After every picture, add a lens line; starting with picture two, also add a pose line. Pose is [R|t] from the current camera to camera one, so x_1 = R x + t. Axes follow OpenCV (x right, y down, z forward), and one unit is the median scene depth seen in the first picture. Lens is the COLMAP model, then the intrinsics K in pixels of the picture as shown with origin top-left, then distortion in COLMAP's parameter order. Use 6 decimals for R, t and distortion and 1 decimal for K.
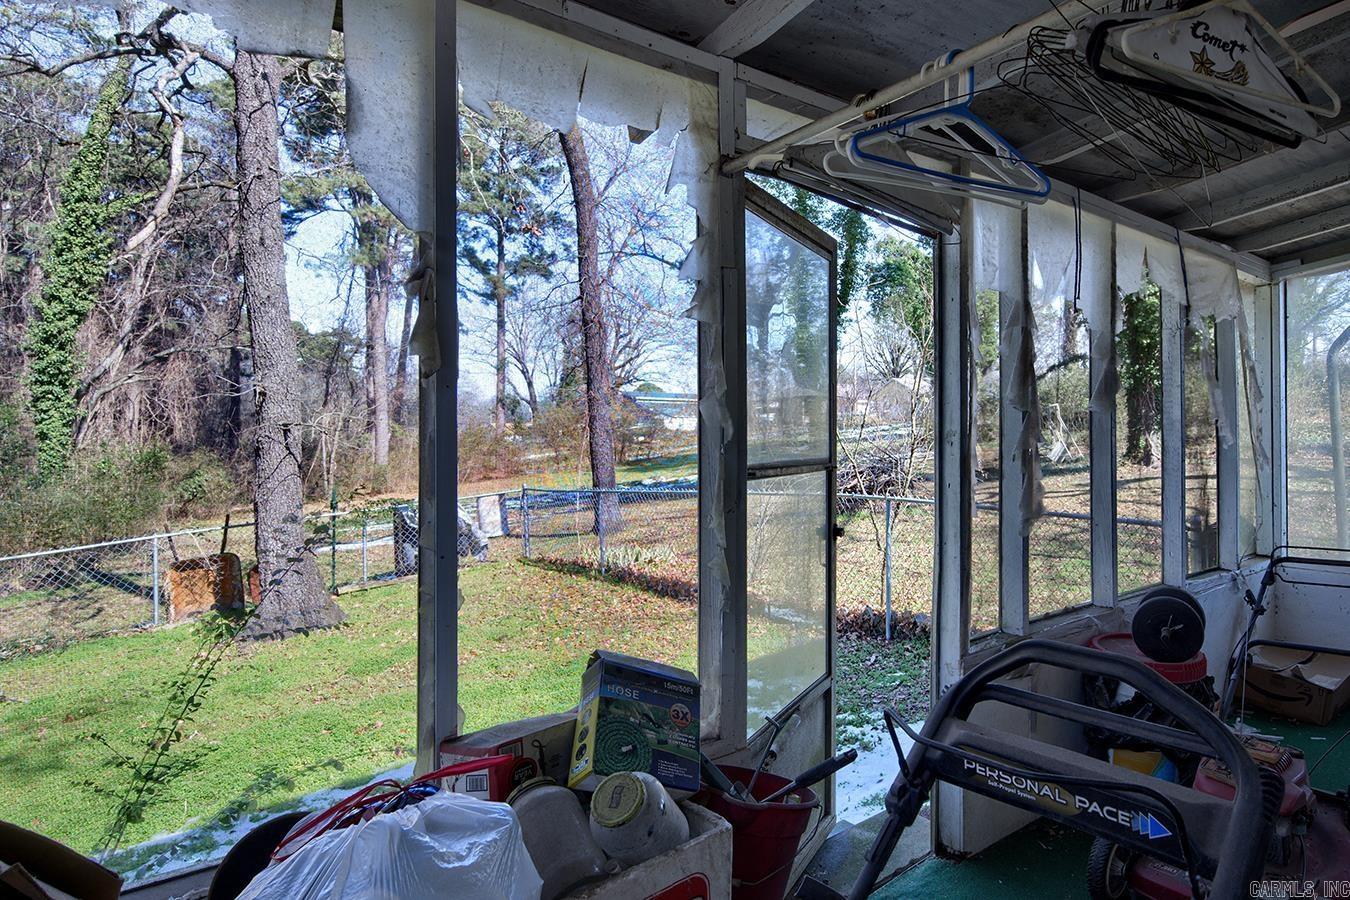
lens RADIAL K [[694.2, 0, 674.1], [0, 694.2, 470.7], [0, 0, 1]] dist [0.001299, -0.003635]
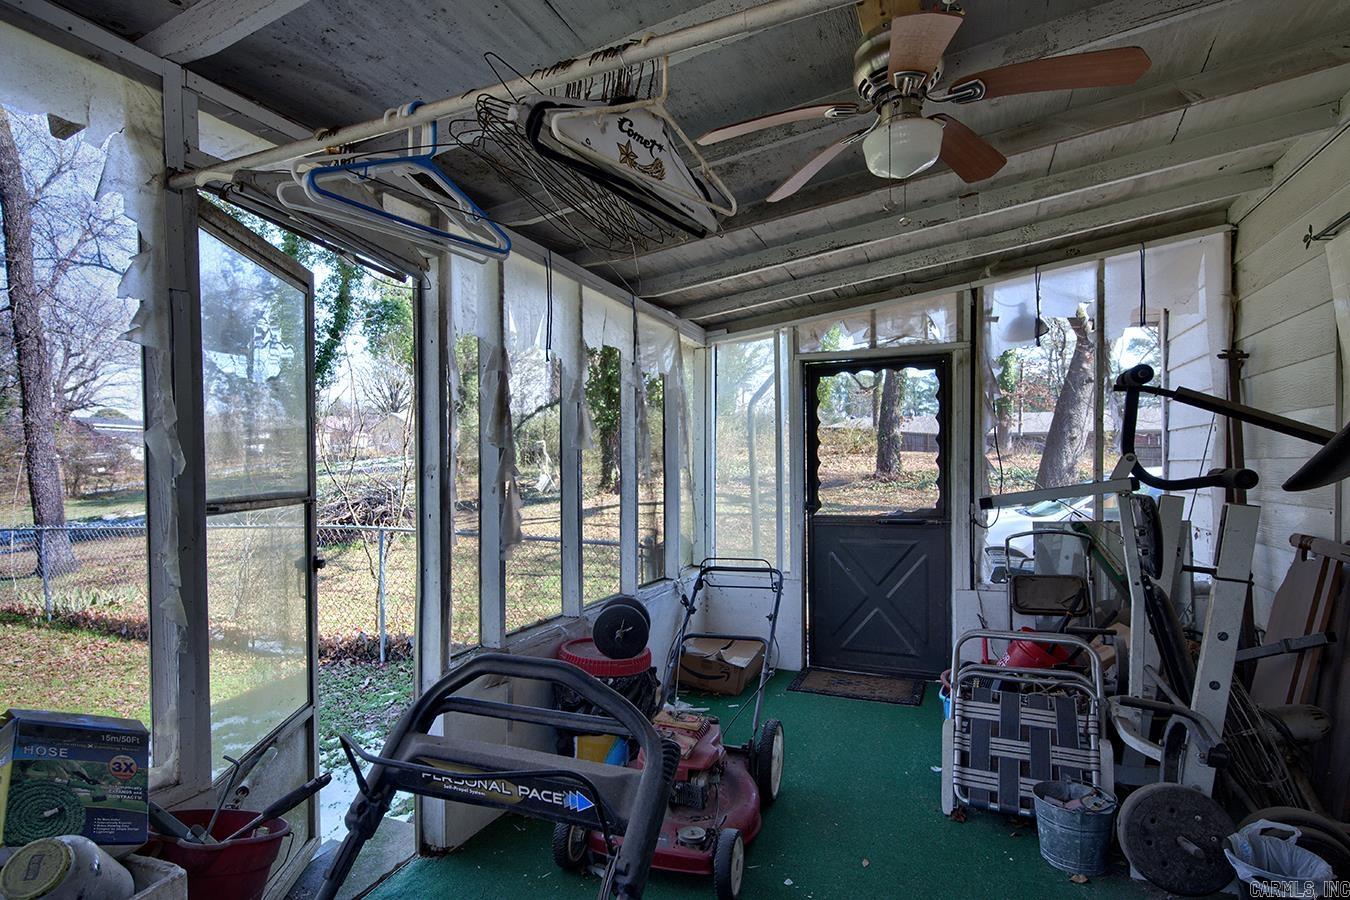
lens RADIAL K [[635.6, 0, 676.2], [0, 635.6, 504.3], [0, 0, 1]] dist [-0.000270, -0.002285]
pose [[0.936246, -0.017727, 0.350899, 0.408524], [0.003850, 0.999184, 0.040205, -0.034995], [-0.351325, -0.036291, 0.935550, -0.053757]]
